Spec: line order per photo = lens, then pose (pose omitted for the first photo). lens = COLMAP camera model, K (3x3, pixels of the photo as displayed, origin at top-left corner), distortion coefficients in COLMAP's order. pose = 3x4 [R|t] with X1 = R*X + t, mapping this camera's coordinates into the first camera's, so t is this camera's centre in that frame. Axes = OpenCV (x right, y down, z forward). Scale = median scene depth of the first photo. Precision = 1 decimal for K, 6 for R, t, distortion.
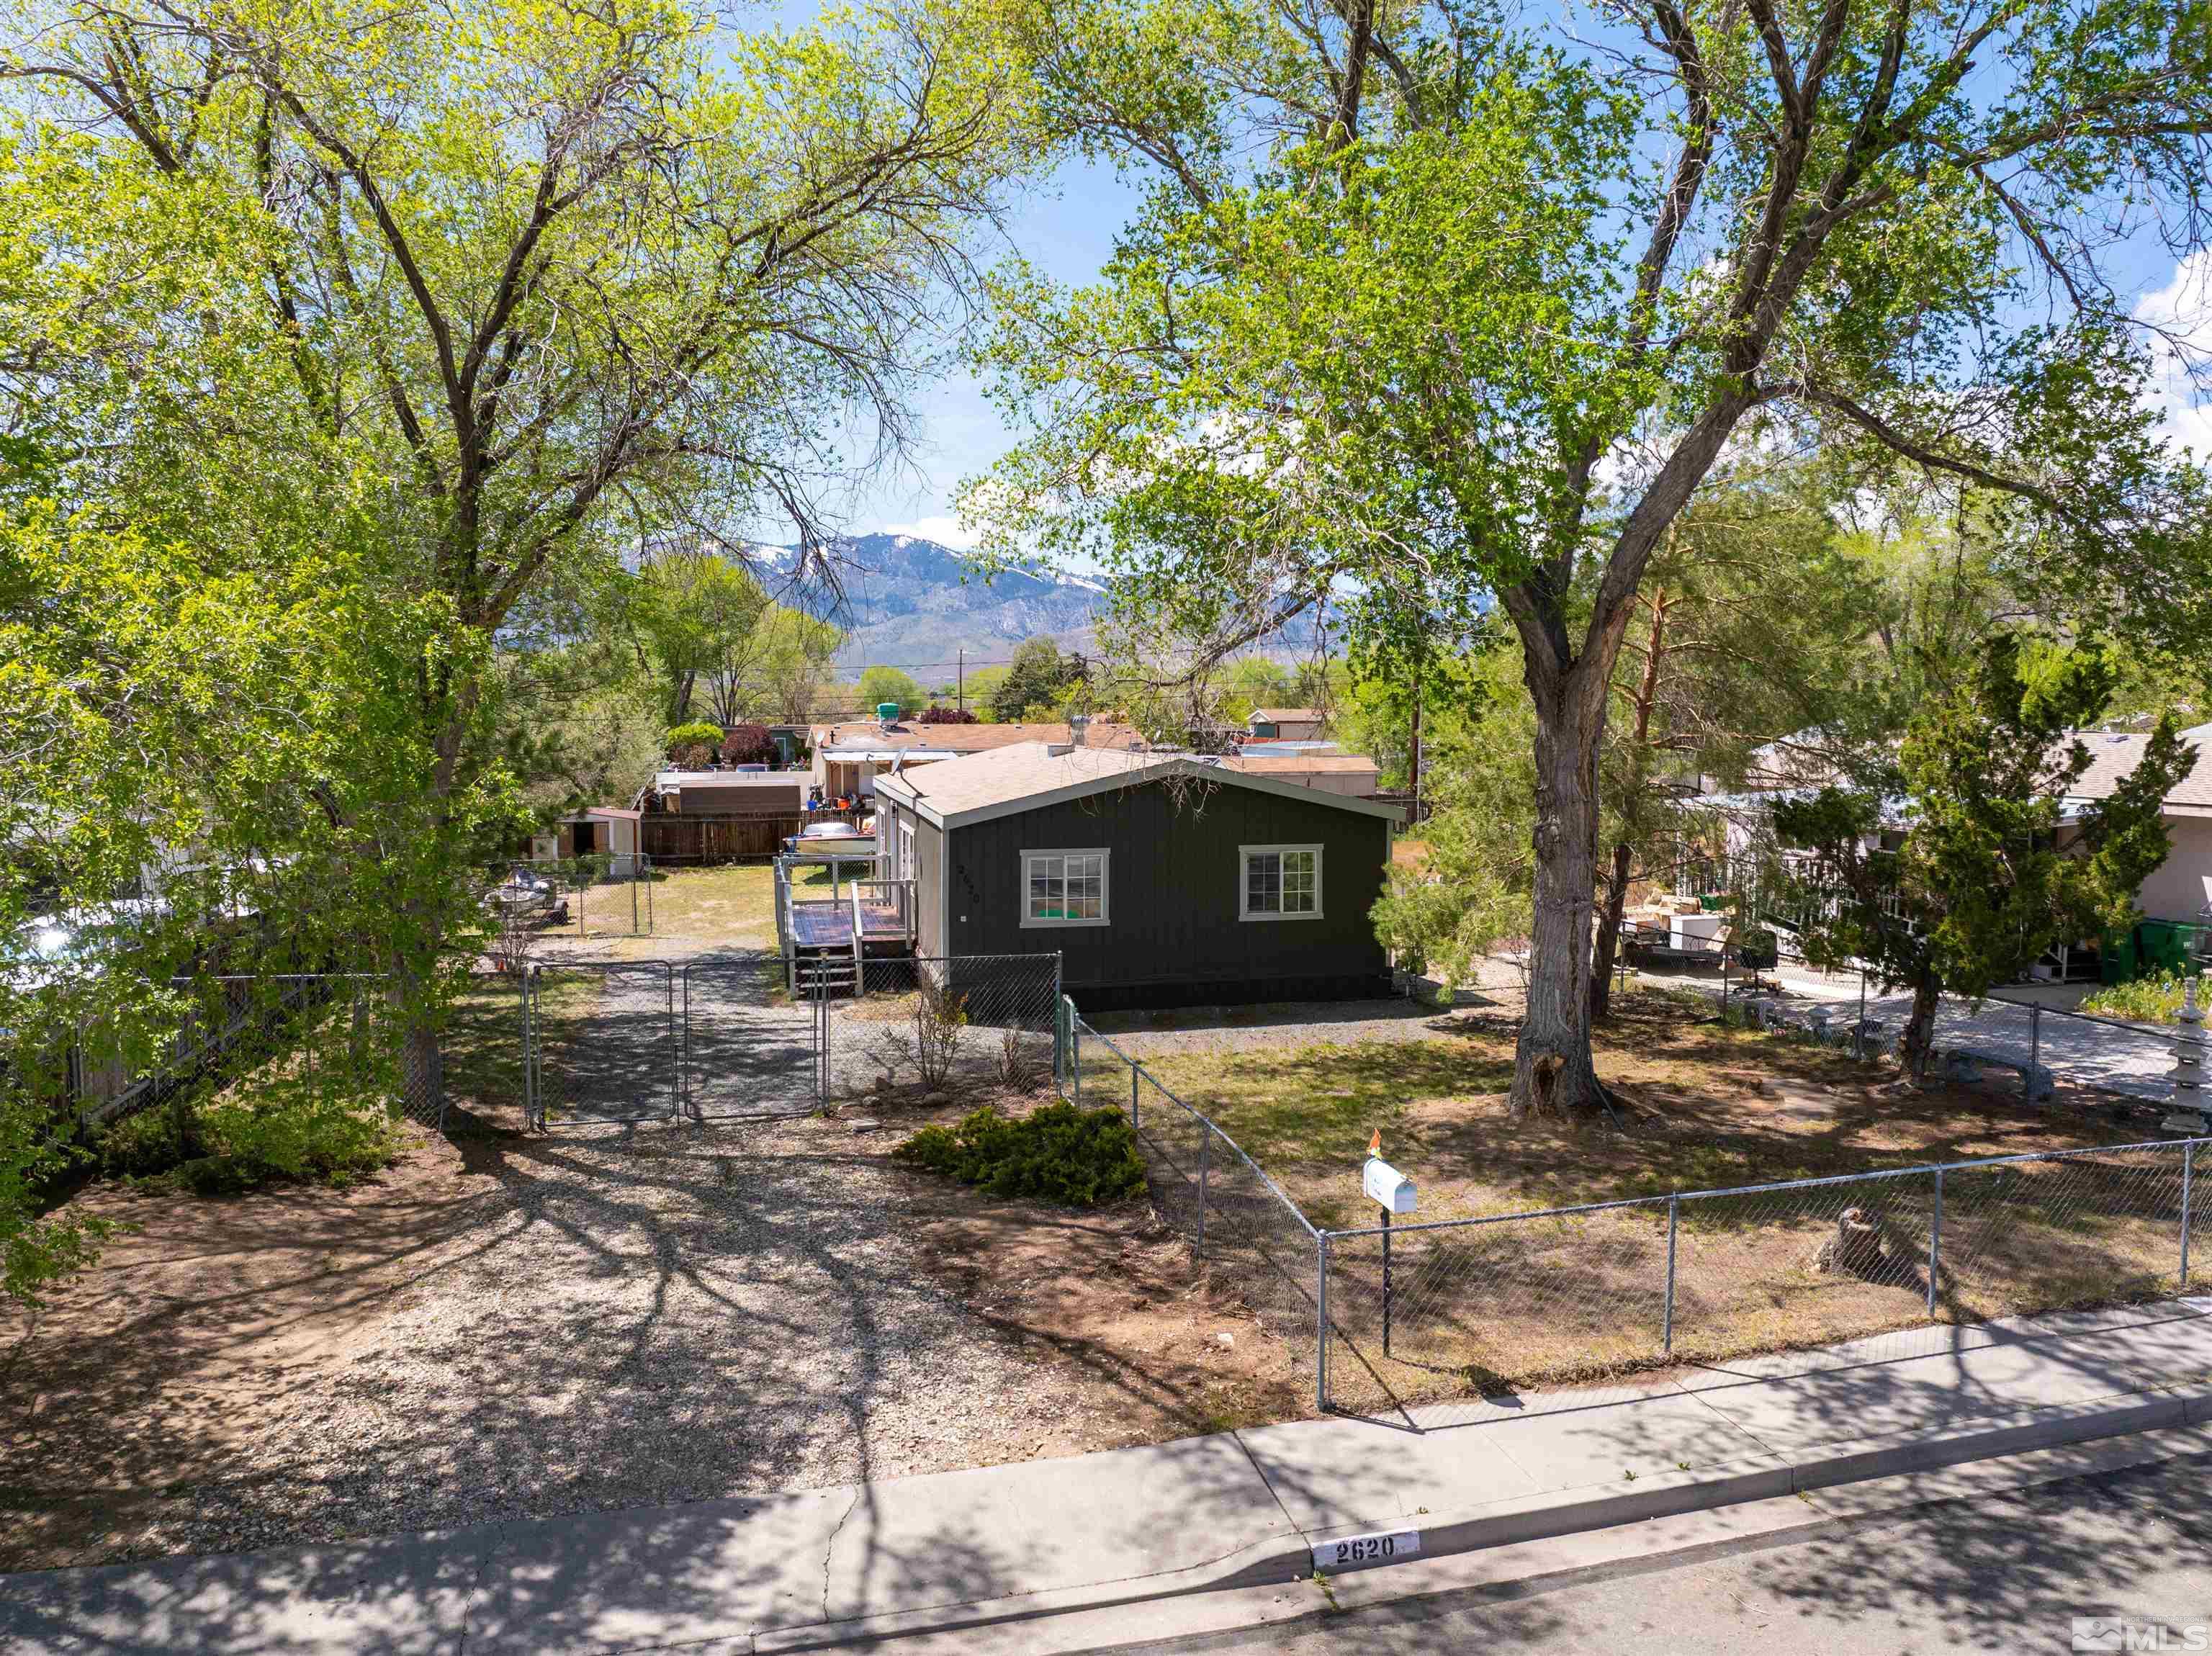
lens RADIAL K [[1569.5, 0, 1131.4], [0, 1569.5, 832.4], [0, 0, 1]] dist [-0.064187, 0.036533]
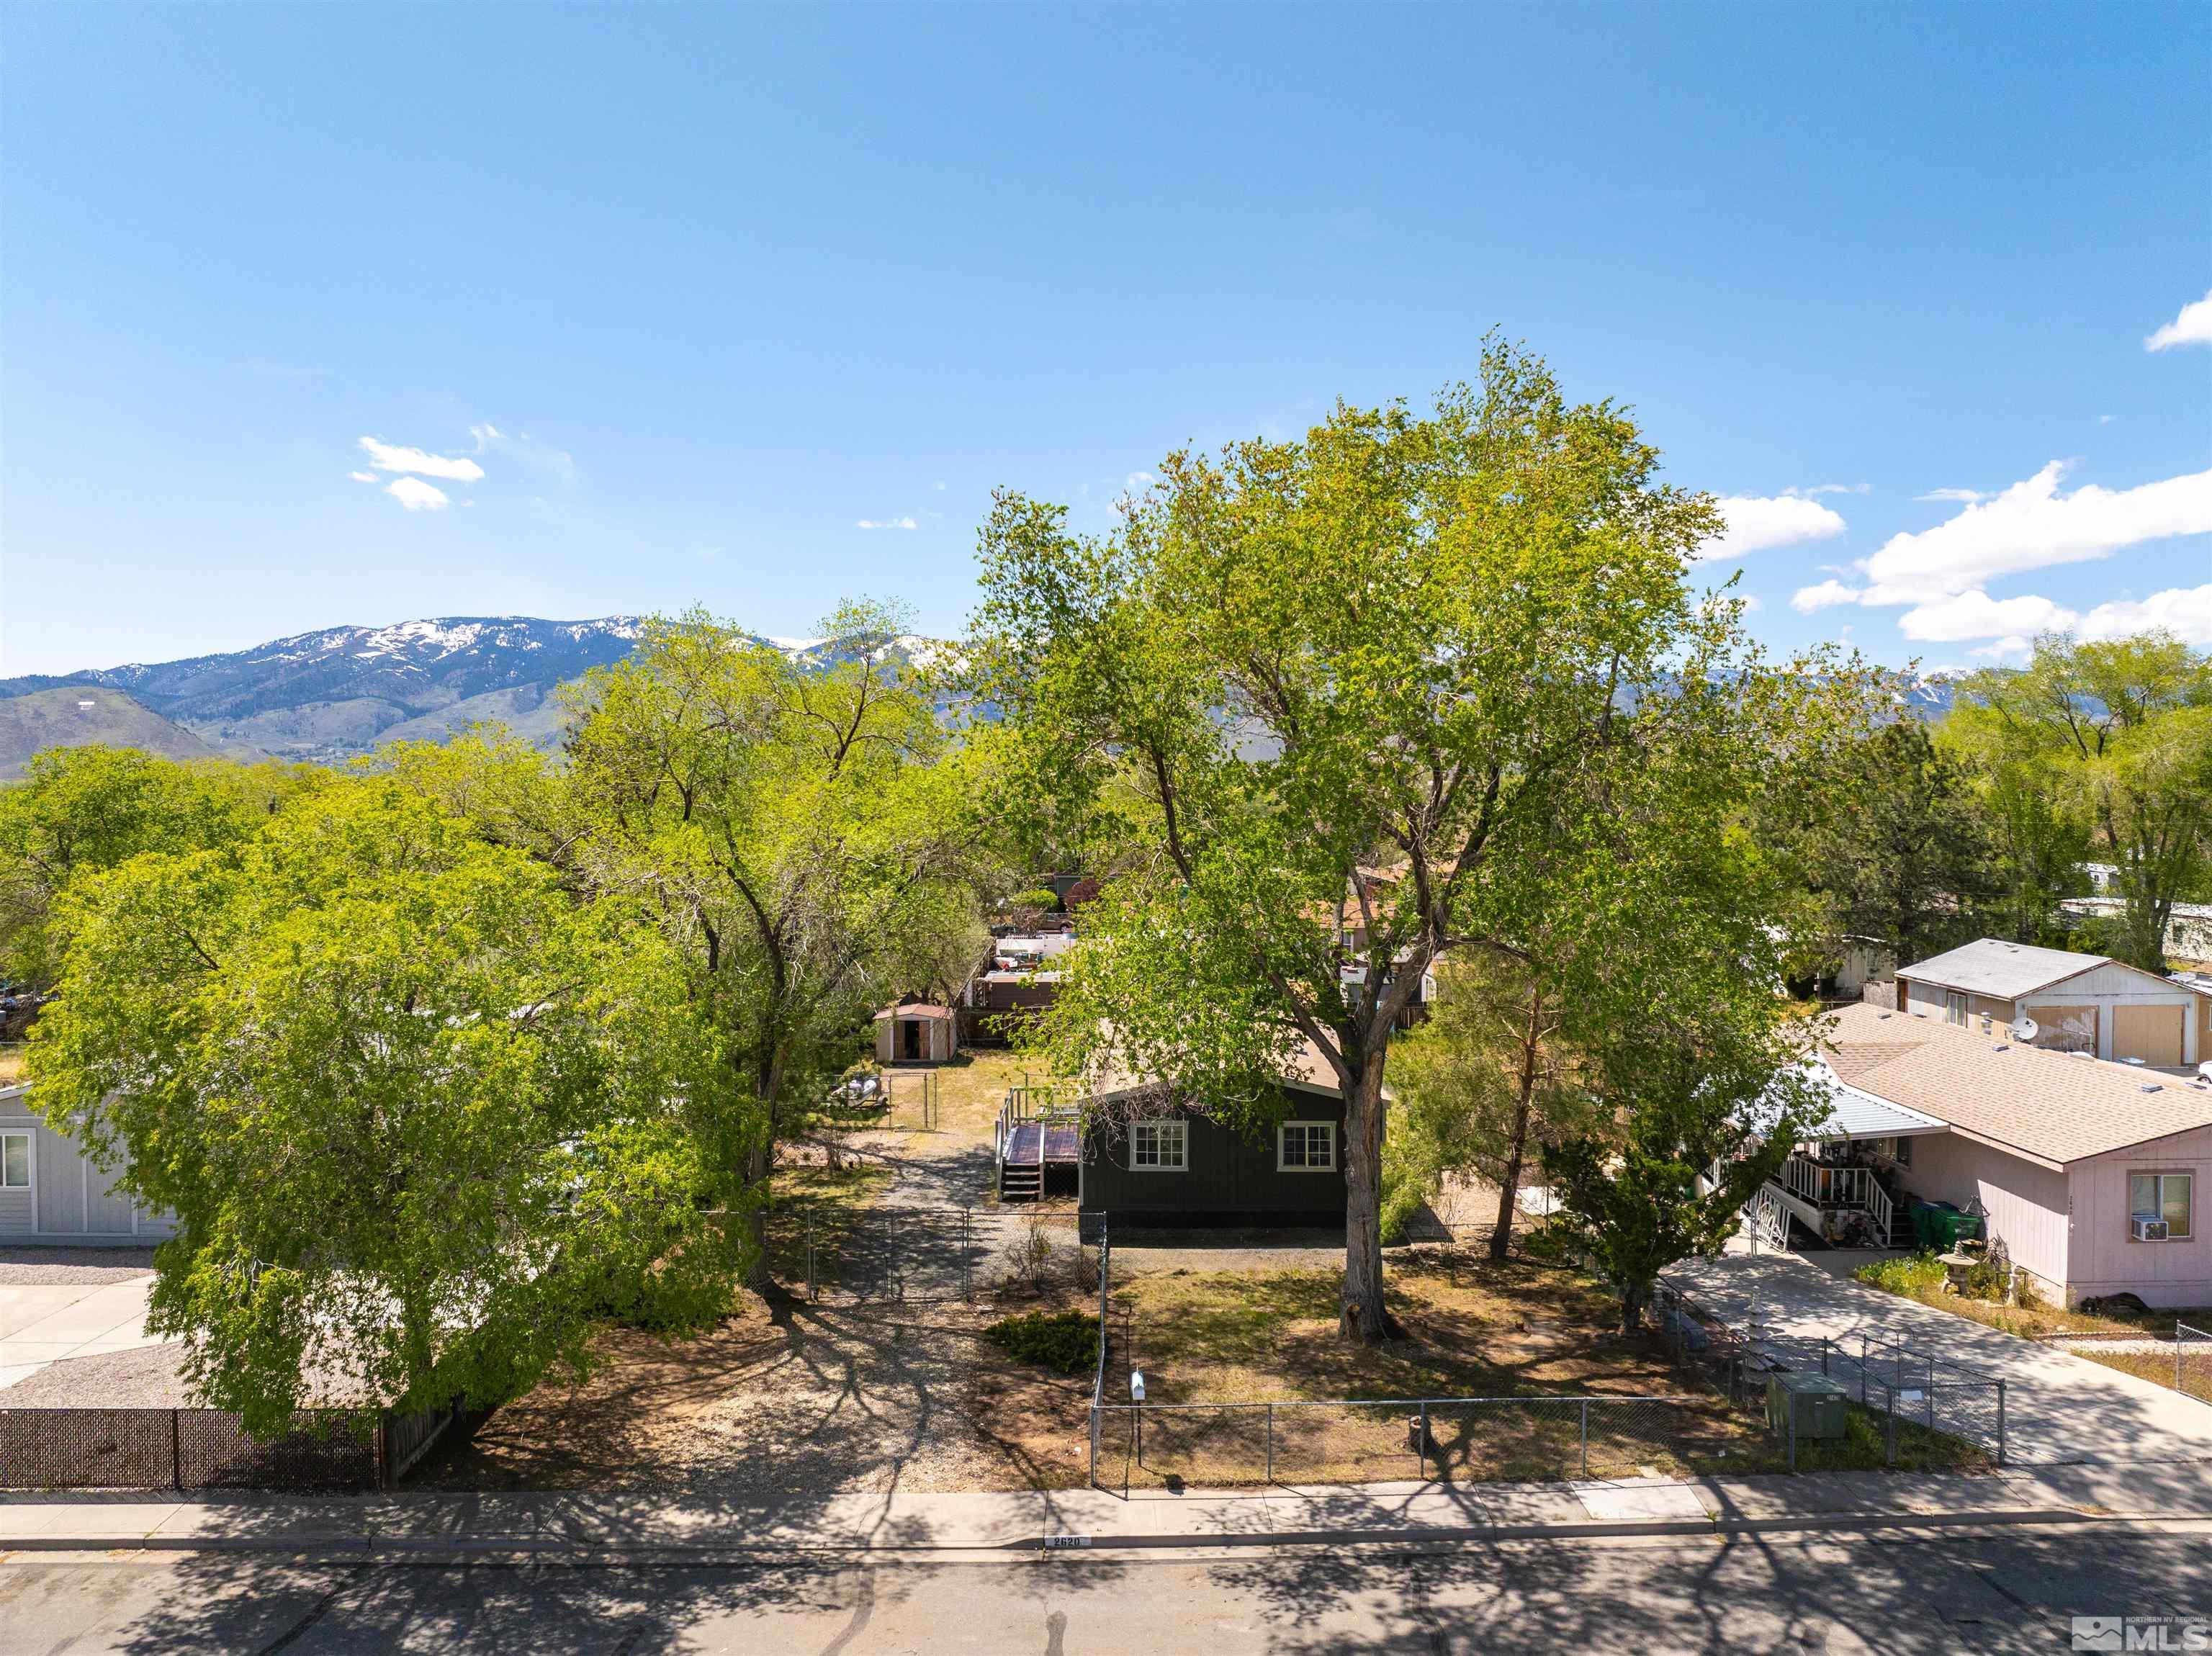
lens RADIAL K [[1569.5, 0, 1131.4], [0, 1569.5, 832.4], [0, 0, 1]] dist [-0.064187, 0.036533]
pose [[0.969621, 0.004891, -0.244564, 0.593864], [-0.018050, 0.998505, -0.051592, -0.374851], [0.243946, 0.054439, 0.968260, -0.993785]]
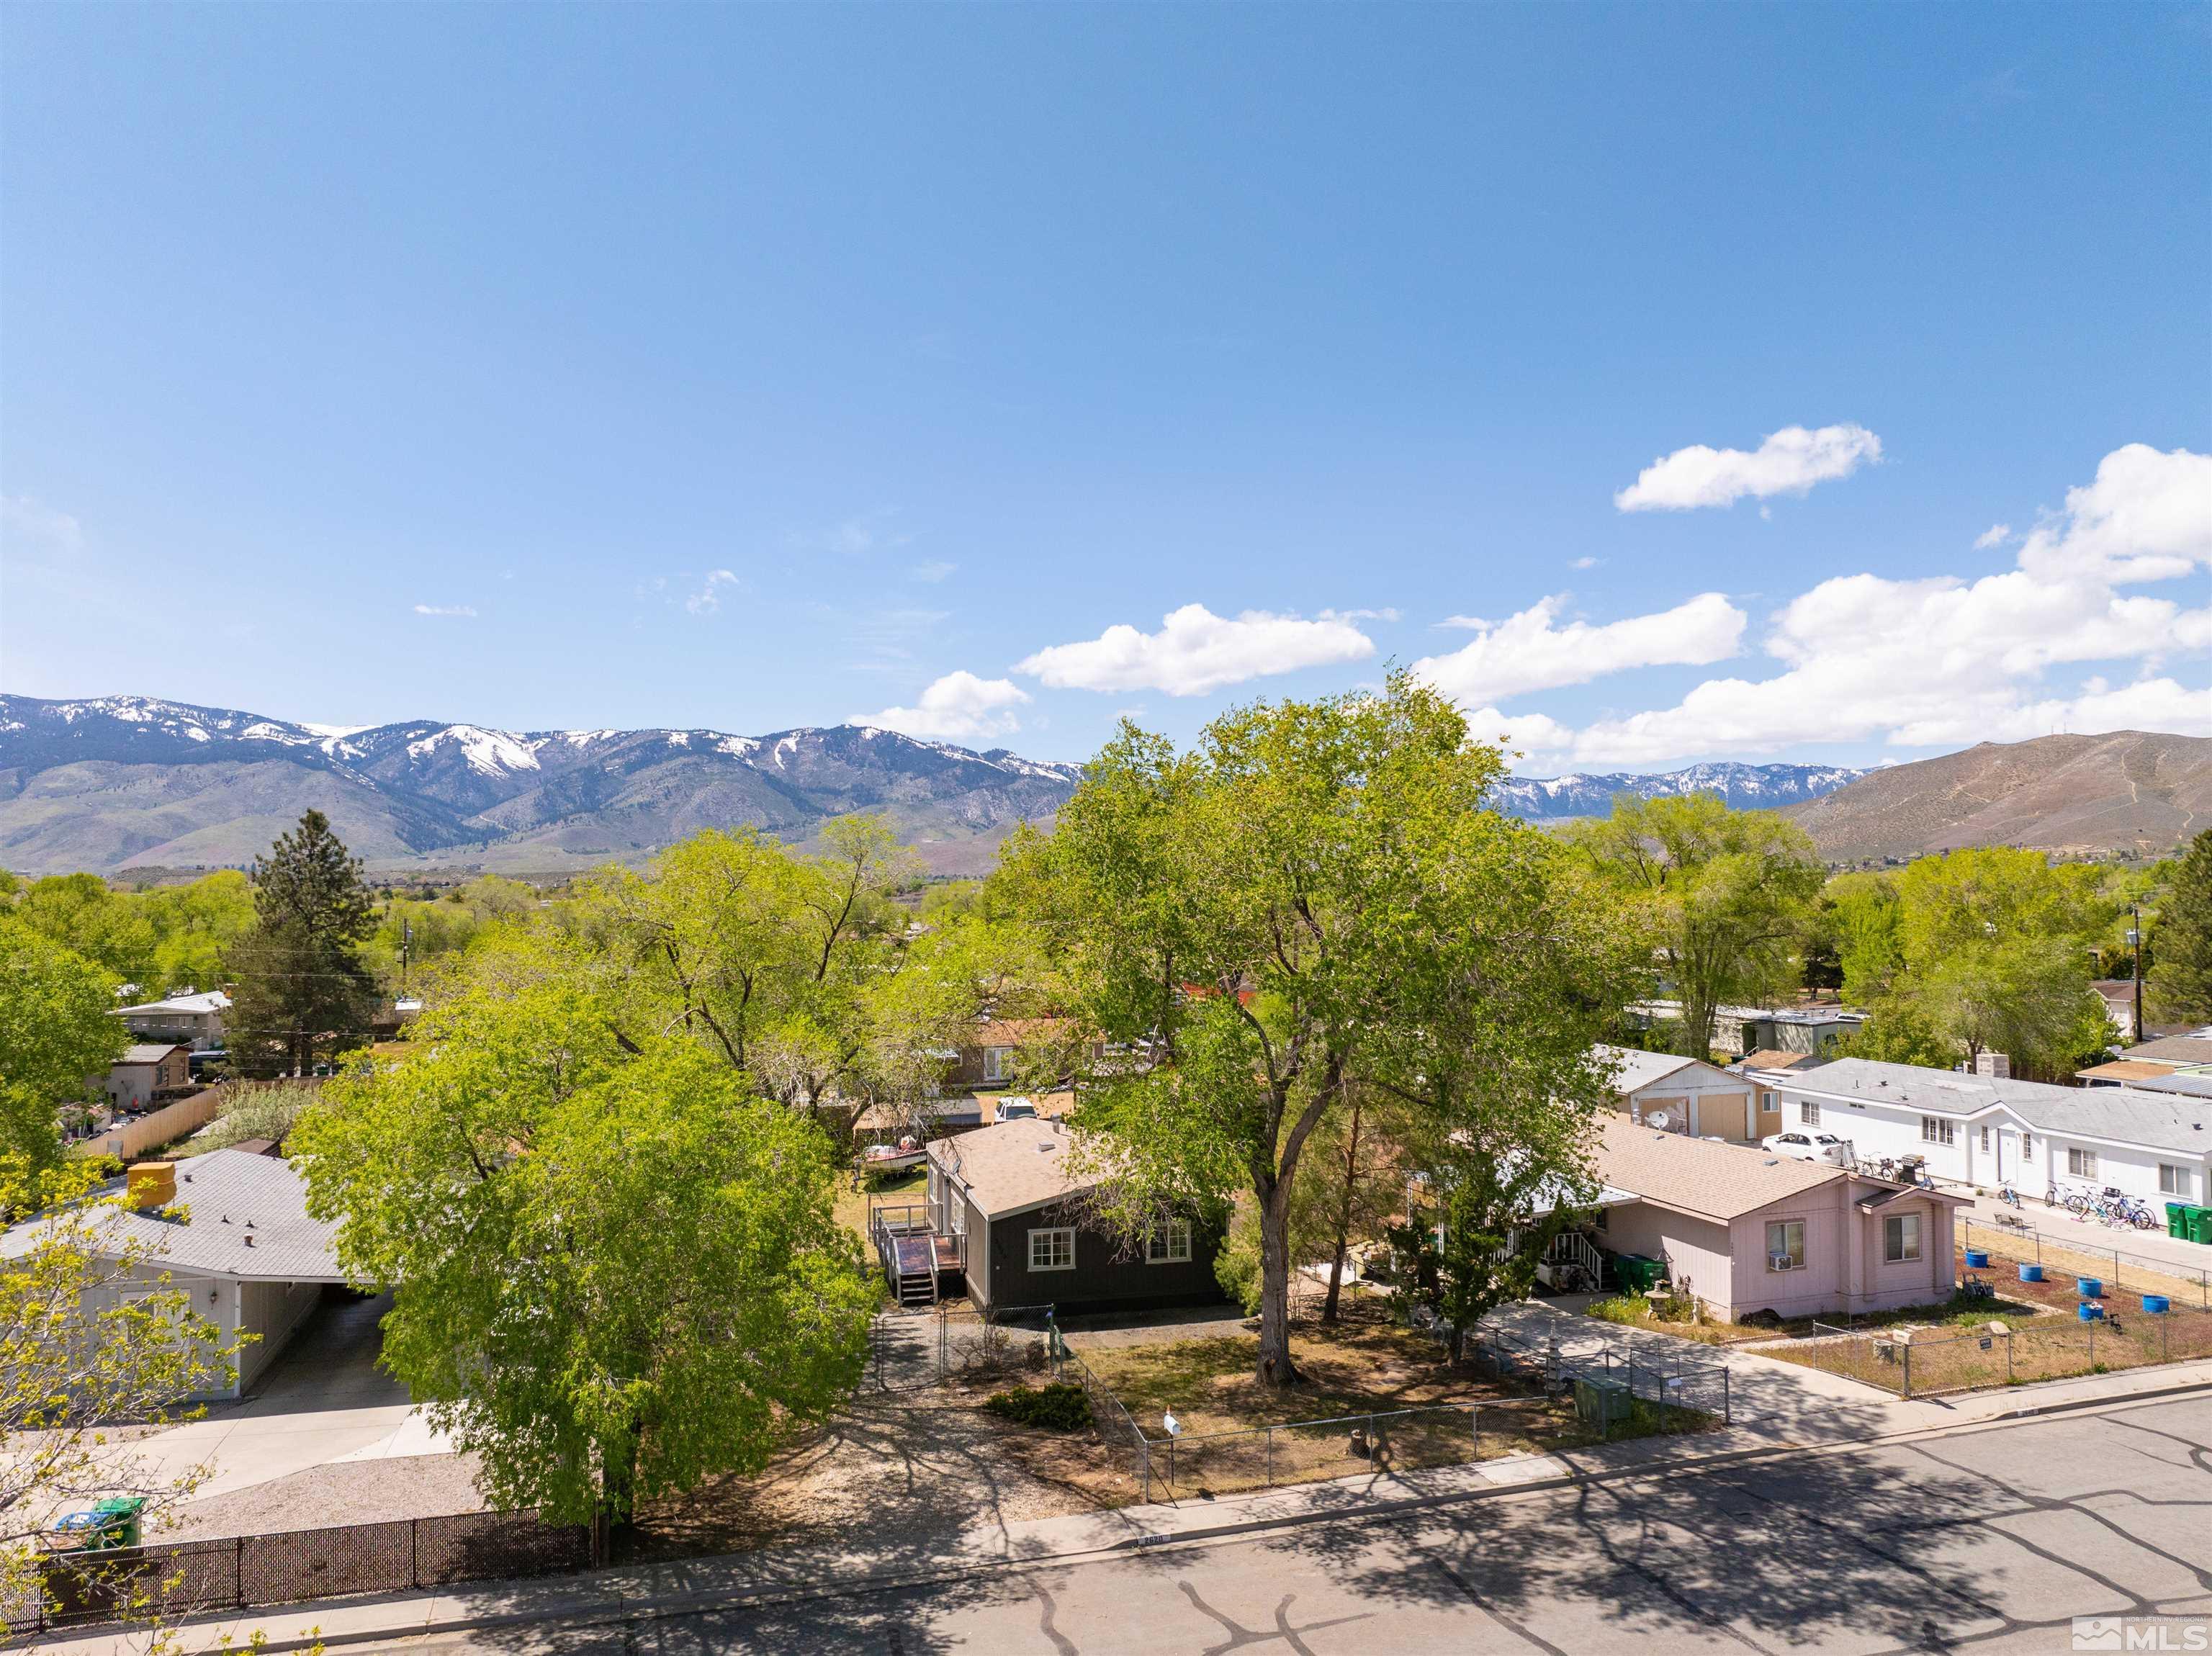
lens RADIAL K [[1569.5, 0, 1131.4], [0, 1569.5, 832.4], [0, 0, 1]] dist [-0.064187, 0.036533]
pose [[0.999708, -0.003621, 0.023894, 0.019576], [0.006341, 0.993372, -0.114765, -0.477782], [-0.023320, 0.114883, 0.993105, -1.779643]]
